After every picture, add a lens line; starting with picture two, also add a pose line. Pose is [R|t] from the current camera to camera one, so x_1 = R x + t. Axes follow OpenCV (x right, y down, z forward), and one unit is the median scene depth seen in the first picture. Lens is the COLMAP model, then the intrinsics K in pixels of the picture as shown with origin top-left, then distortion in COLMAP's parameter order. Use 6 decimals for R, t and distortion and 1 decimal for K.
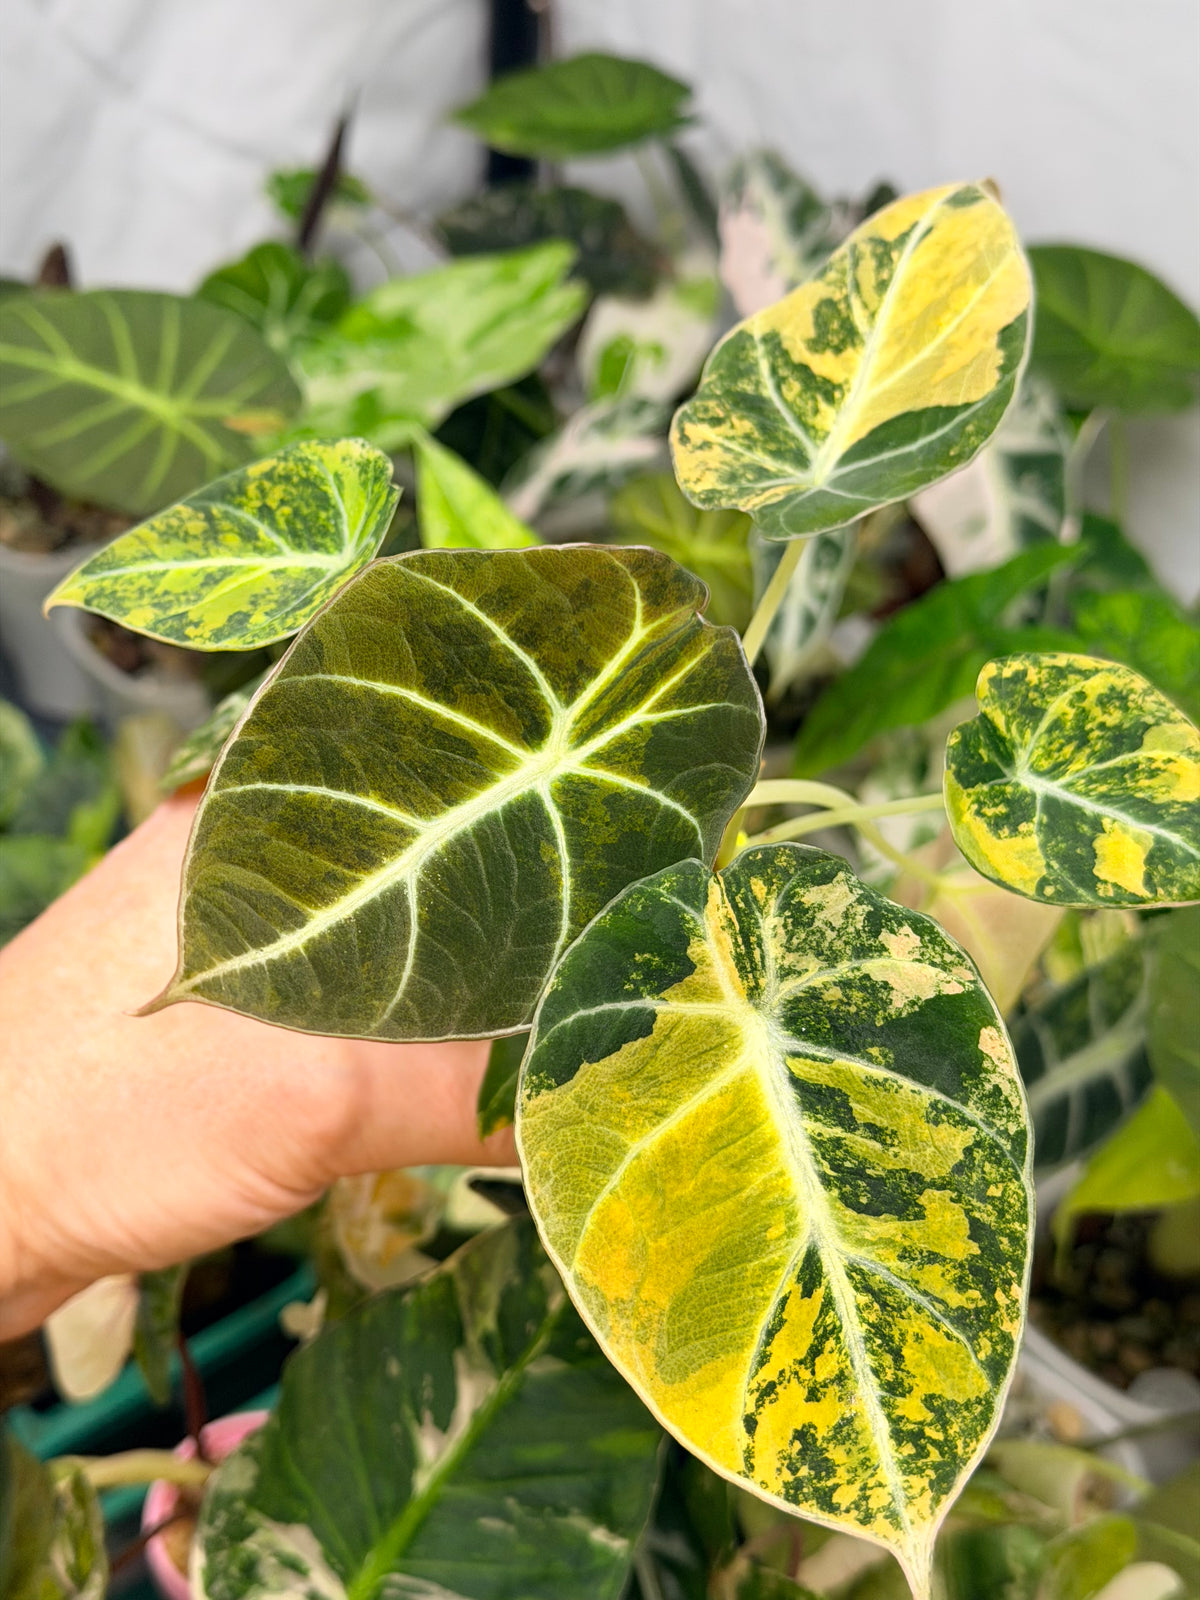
lens RADIAL K [[2442.7, 0, 603.2], [0, 2442.7, 833.5], [0, 0, 1]] dist [0.141133, -0.086348]
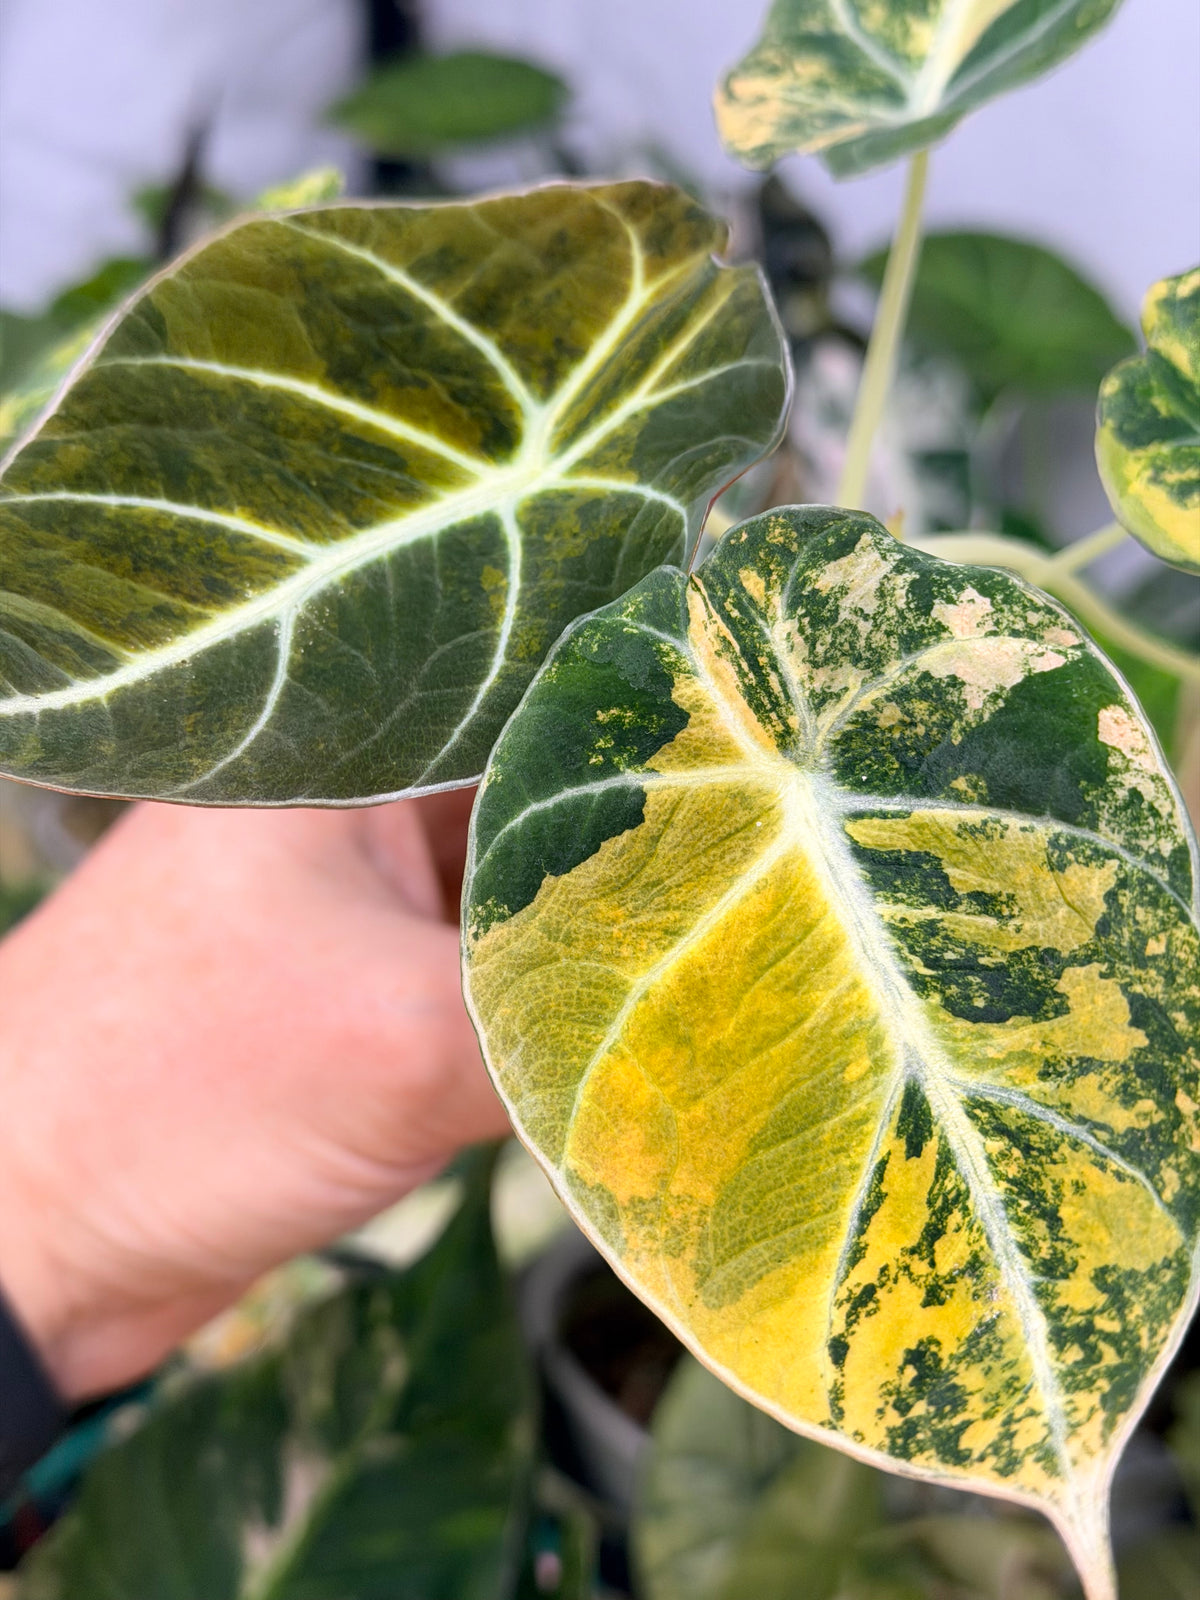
lens RADIAL K [[2390.3, 0, 597.2], [0, 2390.3, 843.7], [0, 0, 1]] dist [0.105295, -0.212499]
pose [[0.960084, -0.179018, -0.214922, 0.155190], [0.172164, 0.983780, -0.050356, 0.122339], [0.220451, 0.011344, 0.975332, 0.340333]]
